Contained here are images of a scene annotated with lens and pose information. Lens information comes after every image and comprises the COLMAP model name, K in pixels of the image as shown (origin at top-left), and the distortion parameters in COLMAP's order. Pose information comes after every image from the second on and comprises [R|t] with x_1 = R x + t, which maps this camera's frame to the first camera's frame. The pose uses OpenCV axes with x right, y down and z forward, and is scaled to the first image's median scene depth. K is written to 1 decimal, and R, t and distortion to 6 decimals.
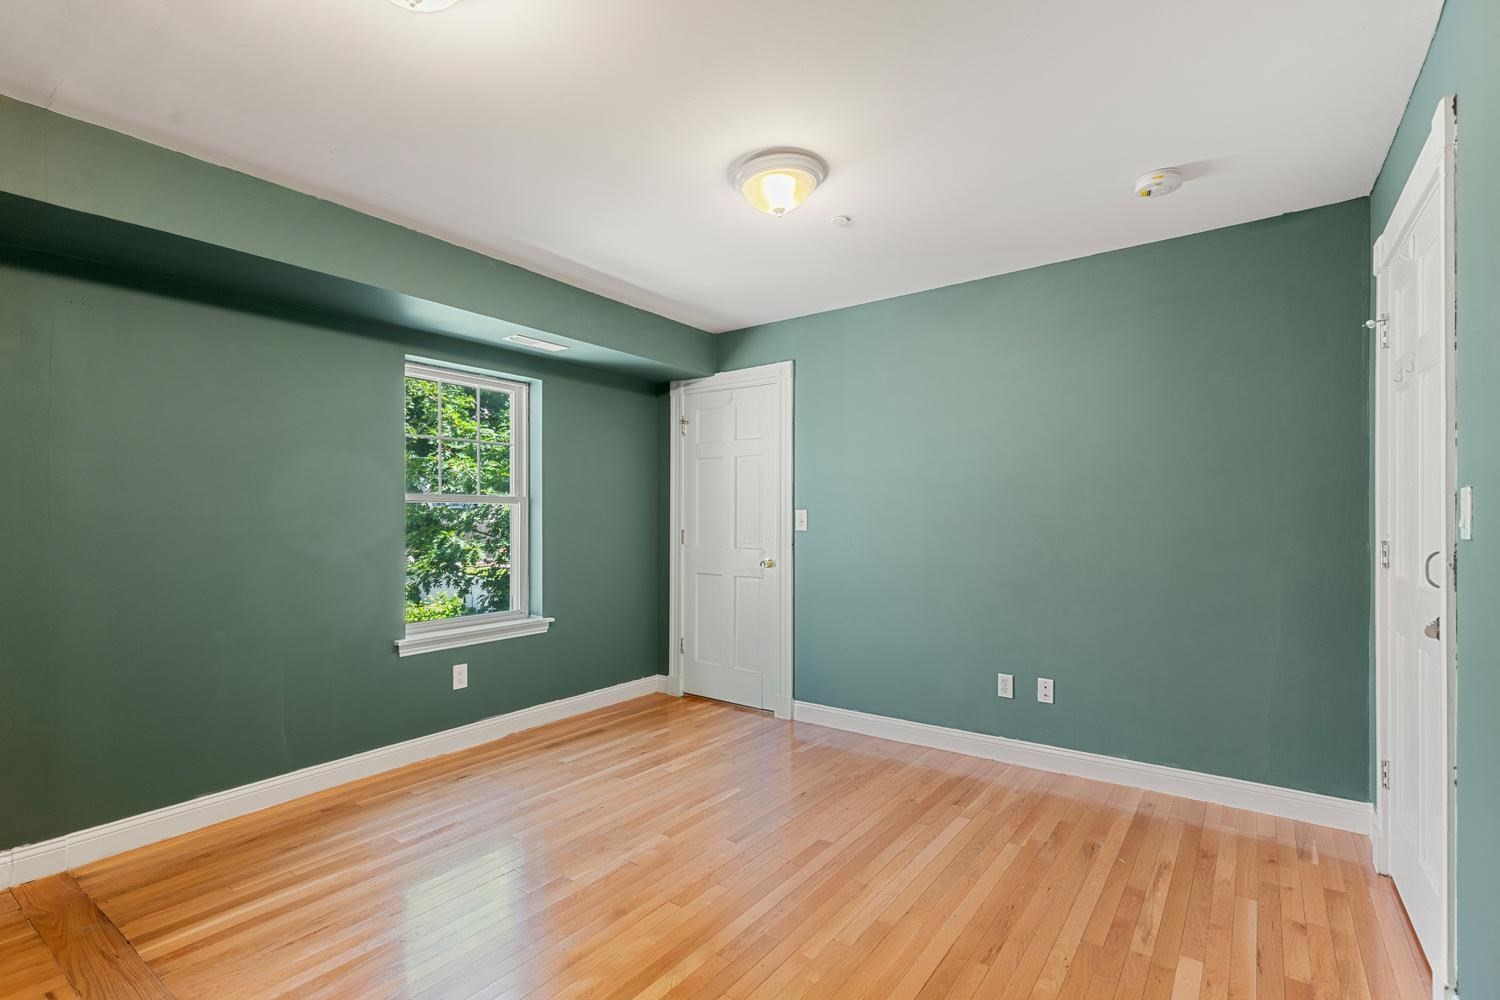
lens RADIAL K [[680.7, 0, 748.5], [0, 680.7, 516.6], [0, 0, 1]] dist [0.003005, -0.000350]
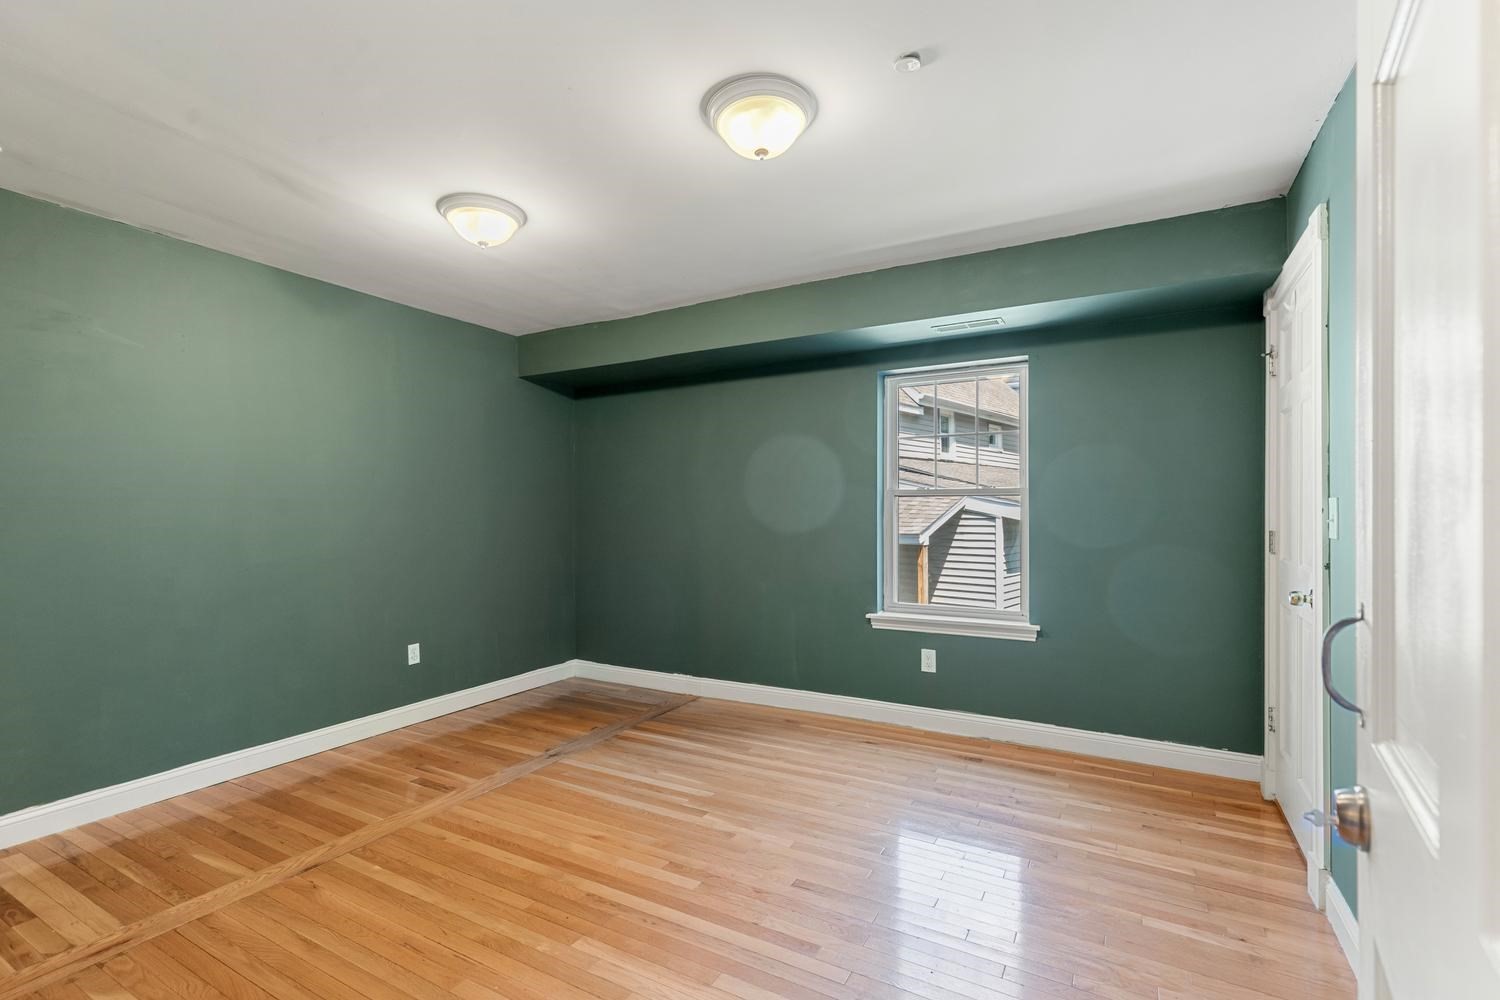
lens RADIAL K [[676.1, 0, 748.7], [0, 676.1, 508.8], [0, 0, 1]] dist [0.009687, -0.000284]
pose [[0.130539, 0.001254, -0.991442, 0.590857], [0.002764, 0.999995, 0.001629, -0.004508], [0.991439, -0.002953, 0.130535, 0.589977]]
